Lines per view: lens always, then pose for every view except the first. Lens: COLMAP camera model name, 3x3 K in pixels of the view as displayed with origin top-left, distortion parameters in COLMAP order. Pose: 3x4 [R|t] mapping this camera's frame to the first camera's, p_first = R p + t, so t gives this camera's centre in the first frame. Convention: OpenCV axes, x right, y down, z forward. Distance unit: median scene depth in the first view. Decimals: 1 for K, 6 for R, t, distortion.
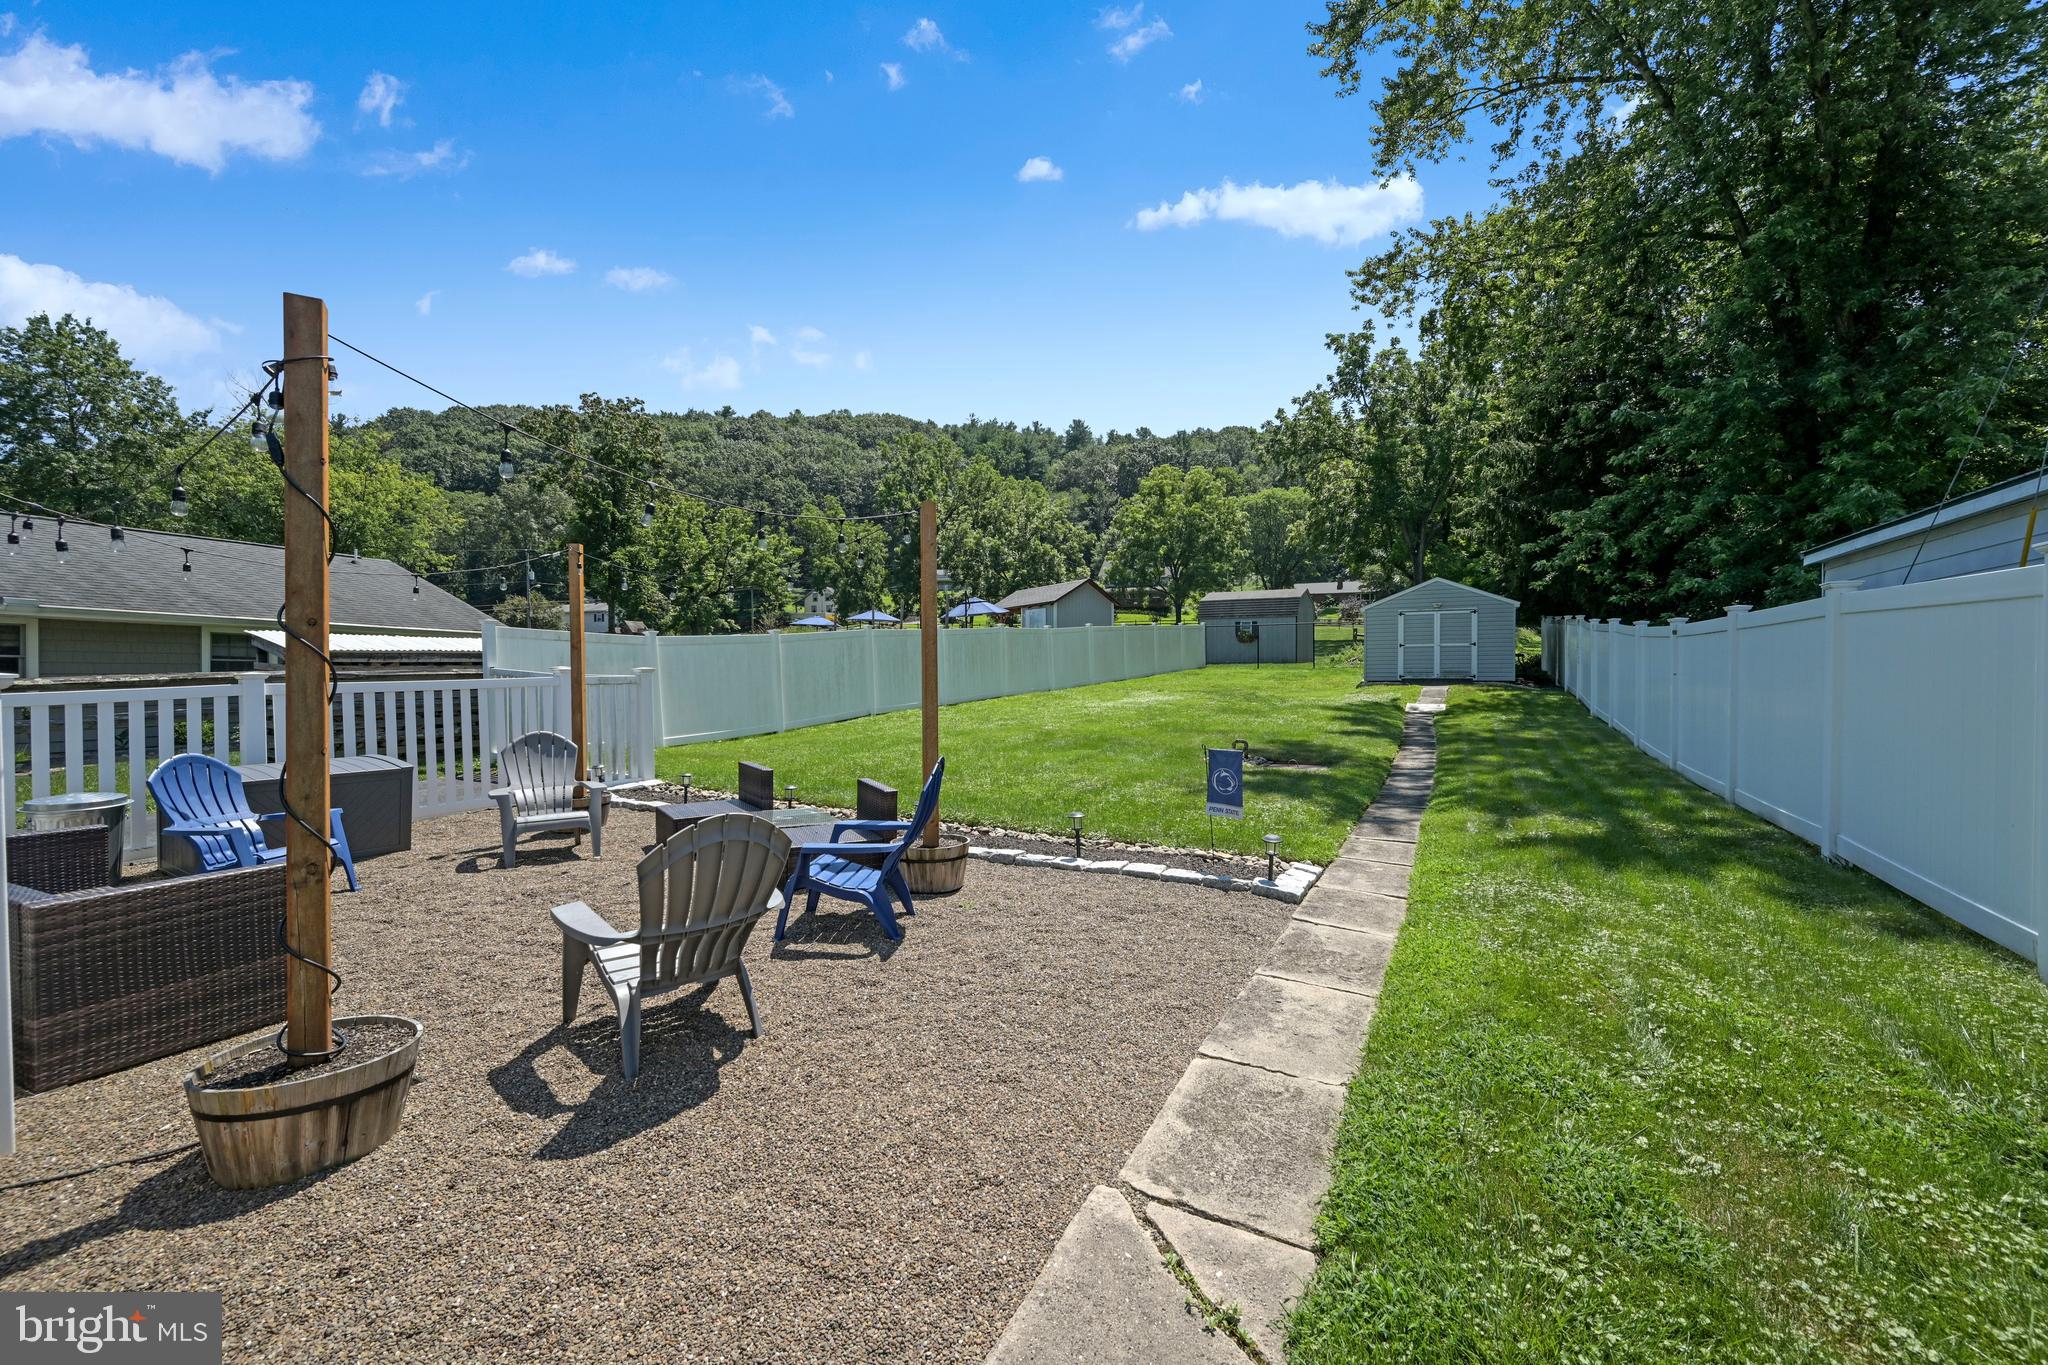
lens RADIAL K [[807.7, 0, 1030.7], [0, 807.7, 678.1], [0, 0, 1]] dist [0.000483, 0.000072]
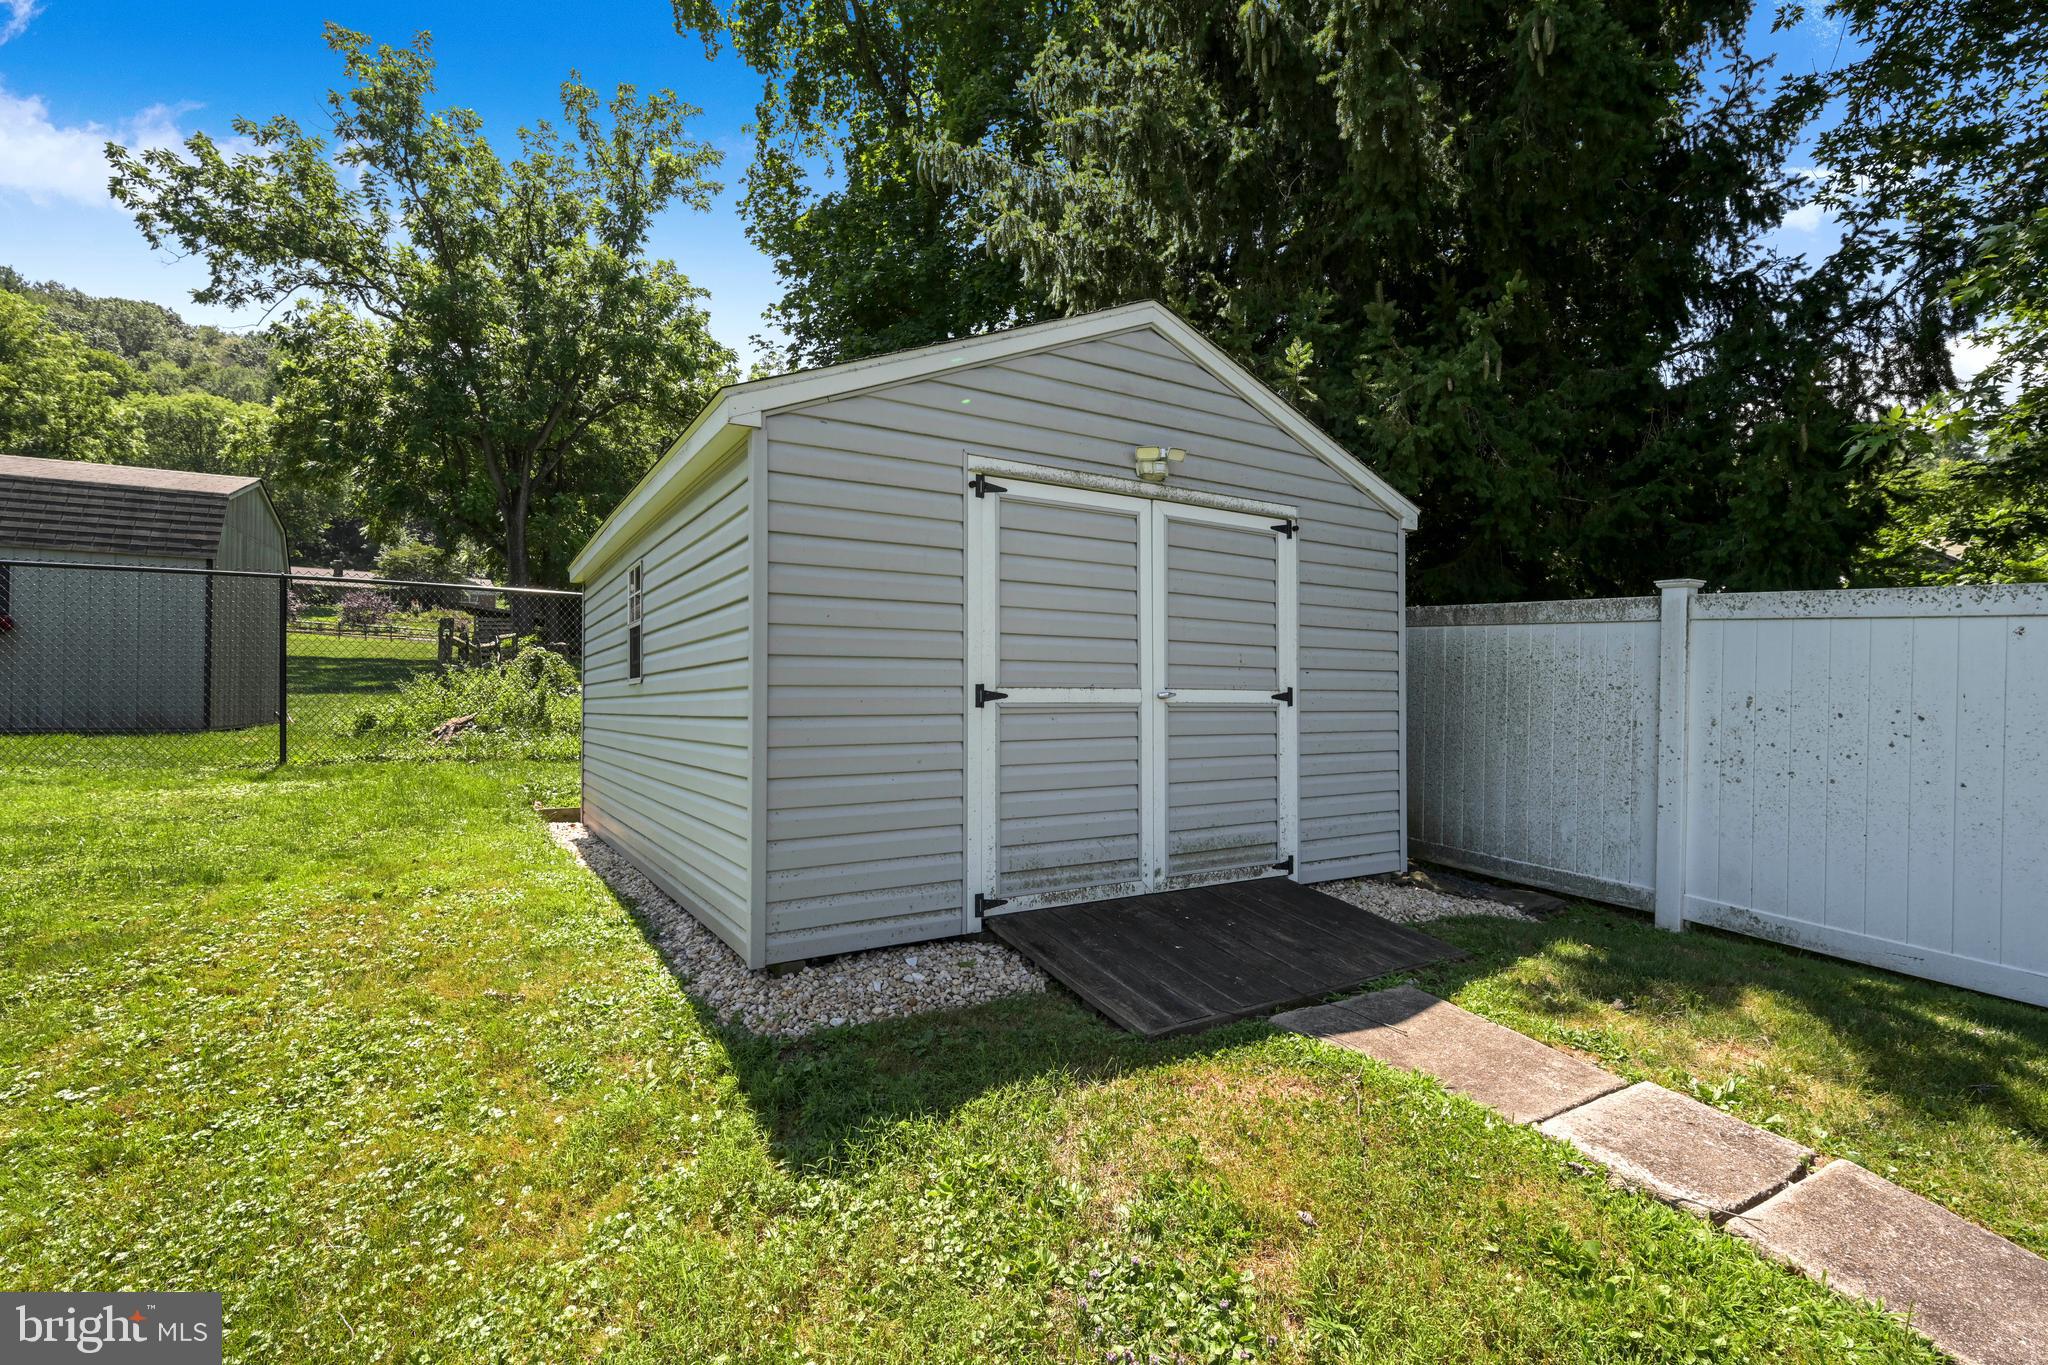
lens RADIAL K [[914.0, 0, 1017.2], [0, 914.0, 694.2], [0, 0, 1]] dist [0.001912, 0.000369]
pose [[0.532229, 0.012046, 0.846515, 0.063784], [0.001574, 0.999883, -0.015218, -0.007640], [-0.846599, 0.009432, 0.532148, 0.181283]]
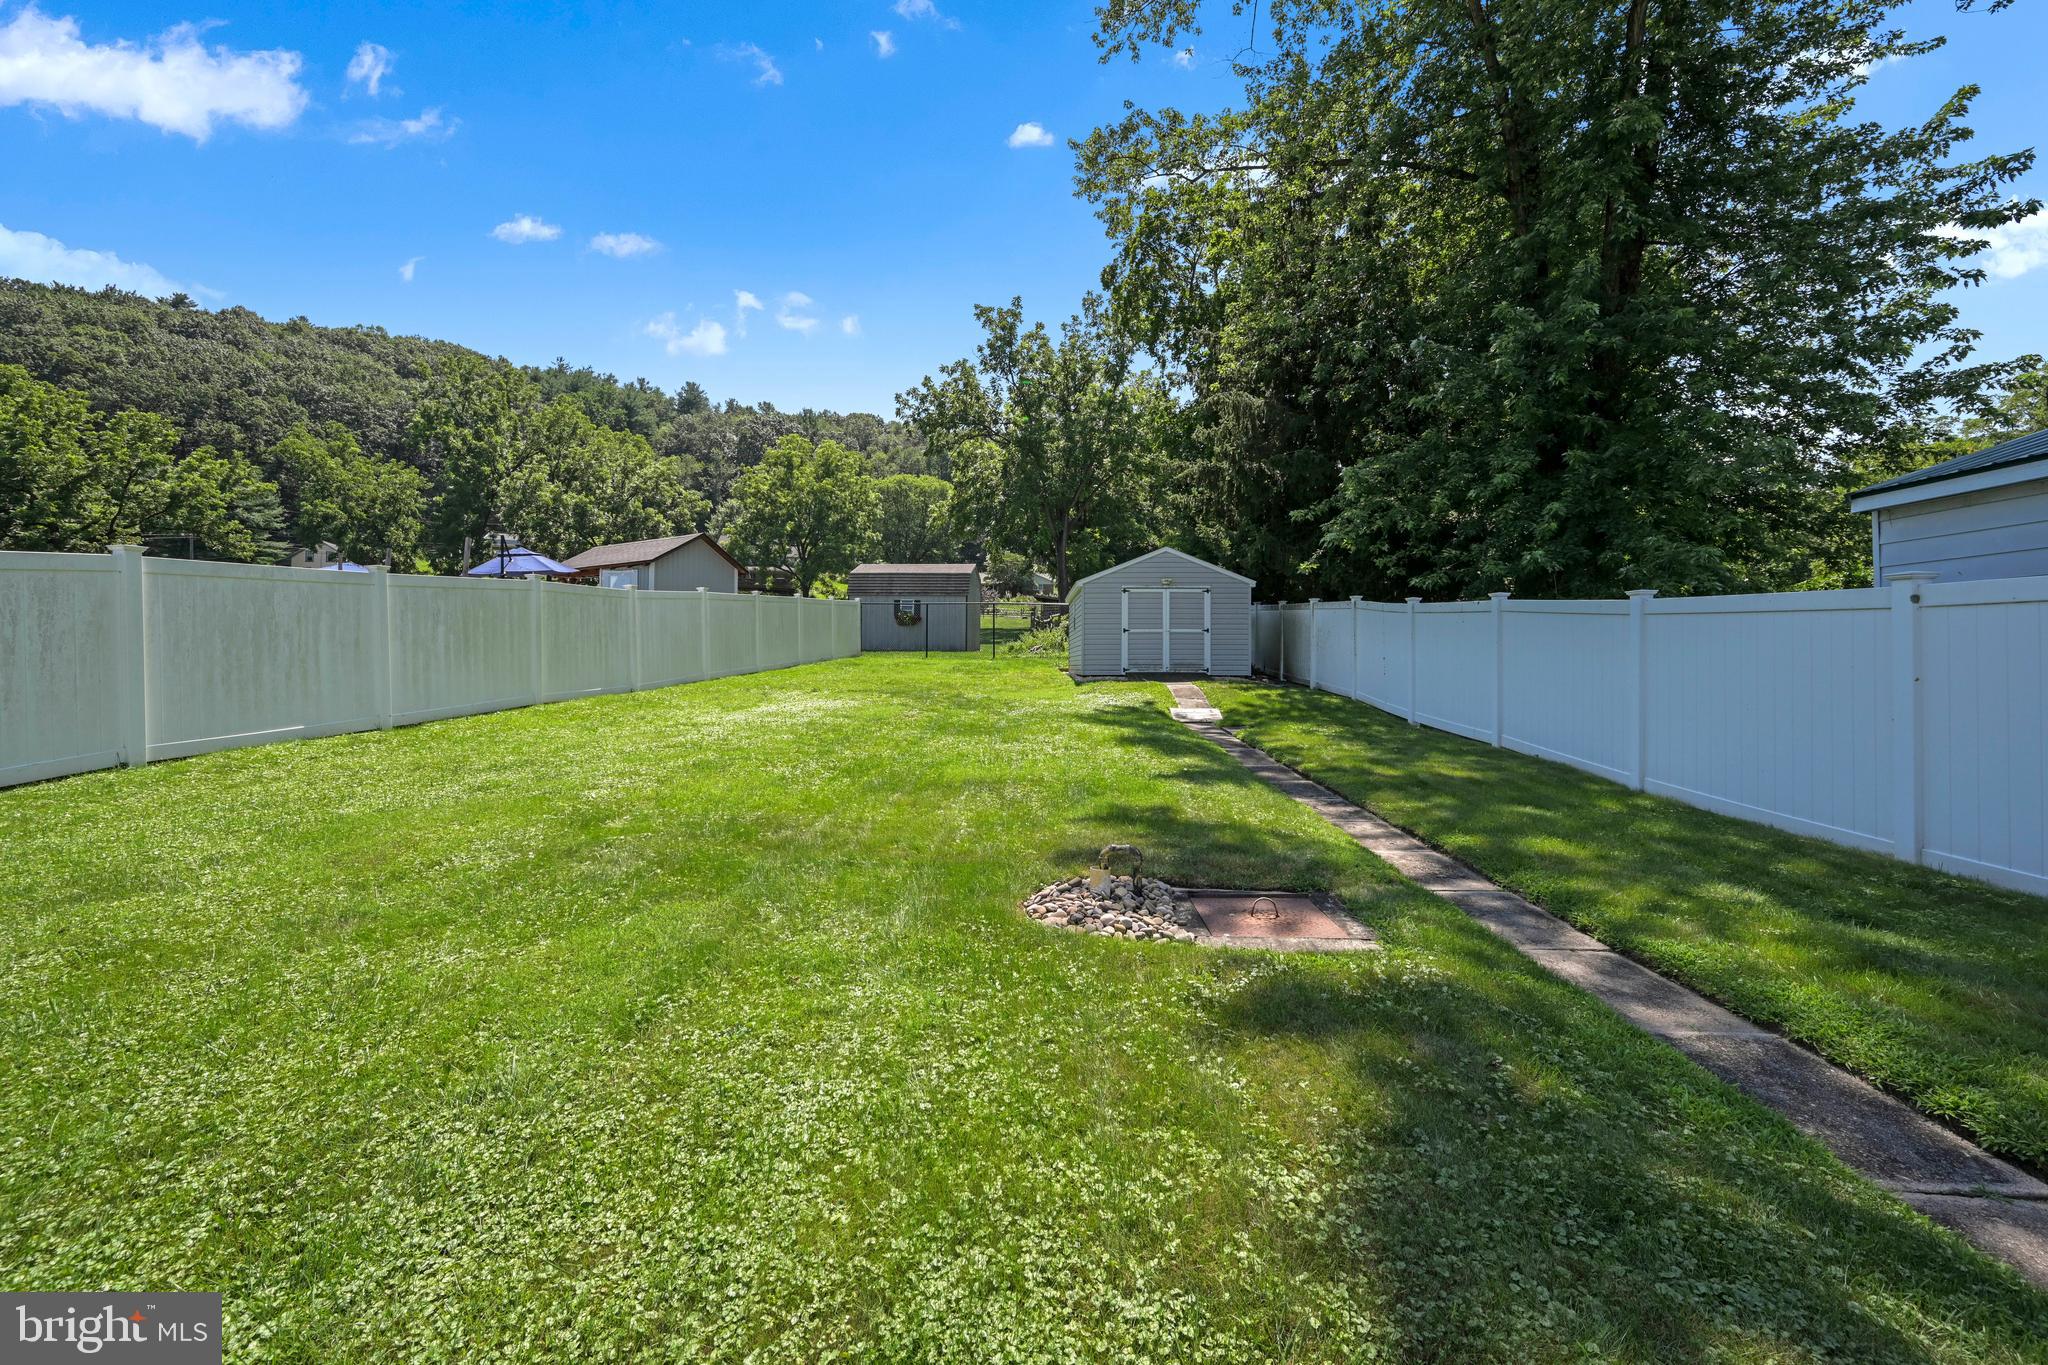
lens RADIAL K [[807.7, 0, 1016.6], [0, 807.7, 644.9], [0, 0, 1]] dist [0.000483, 0.000072]
pose [[0.902824, 0.015610, 0.429726, 0.004698], [-0.004454, 0.999627, -0.026955, -0.000940], [-0.429986, 0.022421, 0.902557, 0.066810]]
